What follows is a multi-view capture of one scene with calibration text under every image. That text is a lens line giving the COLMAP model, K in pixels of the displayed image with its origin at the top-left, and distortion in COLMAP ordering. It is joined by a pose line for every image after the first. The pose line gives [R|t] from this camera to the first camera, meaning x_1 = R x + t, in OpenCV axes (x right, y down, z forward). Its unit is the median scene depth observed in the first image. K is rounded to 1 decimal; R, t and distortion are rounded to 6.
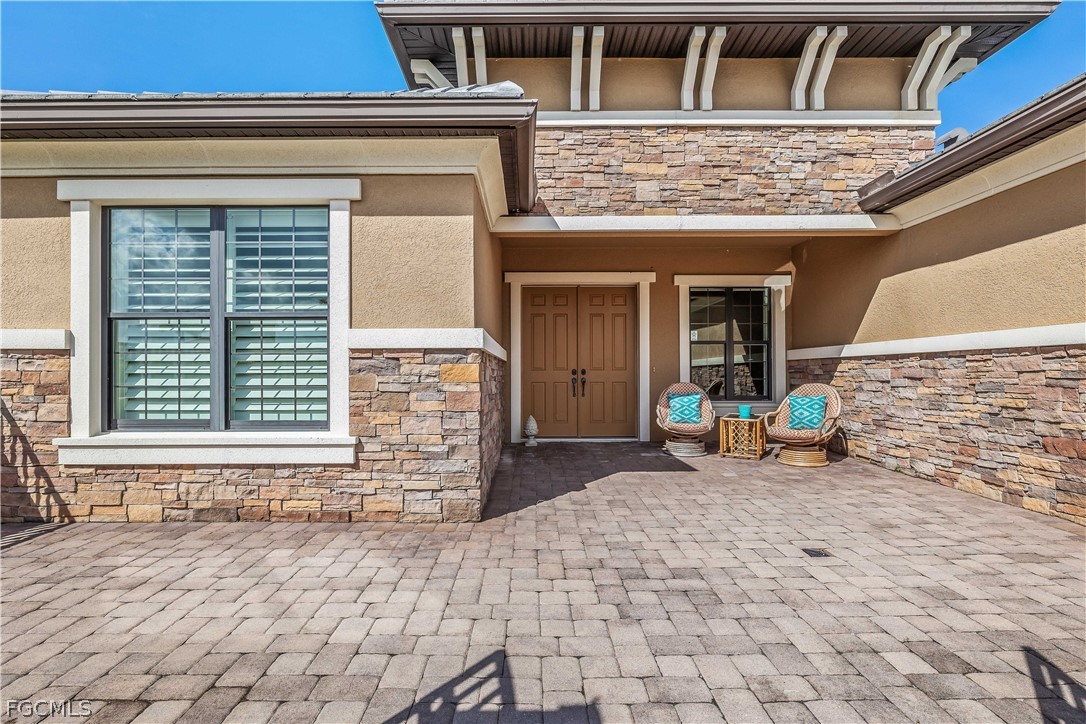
lens RADIAL K [[531.6, 0, 543.0], [0, 531.6, 362.0], [0, 0, 1]] dist [-0.000500, -0.000102]
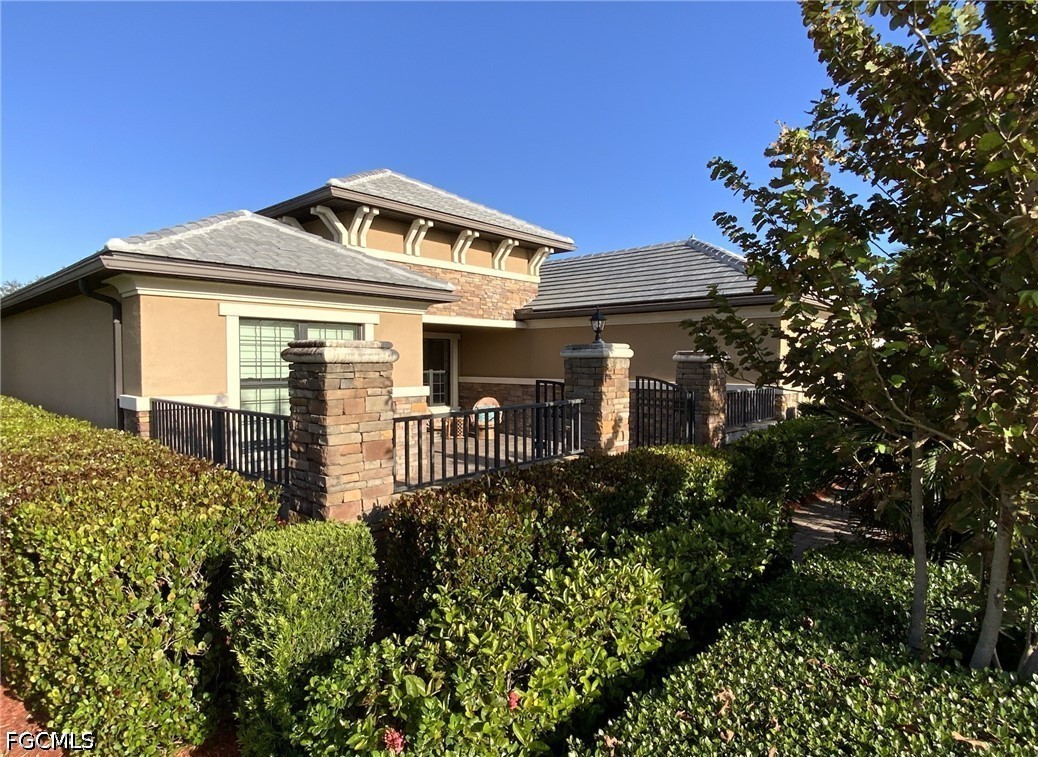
lens RADIAL K [[579.0, 0, 519.0], [0, 579.0, 378.5], [0, 0, 1]] dist [0.028639, 0.000027]
pose [[0.683980, -0.018710, 0.729260, -1.130732], [-0.015449, 0.999075, 0.040122, -0.137609], [-0.729337, -0.038709, 0.683059, -0.643956]]
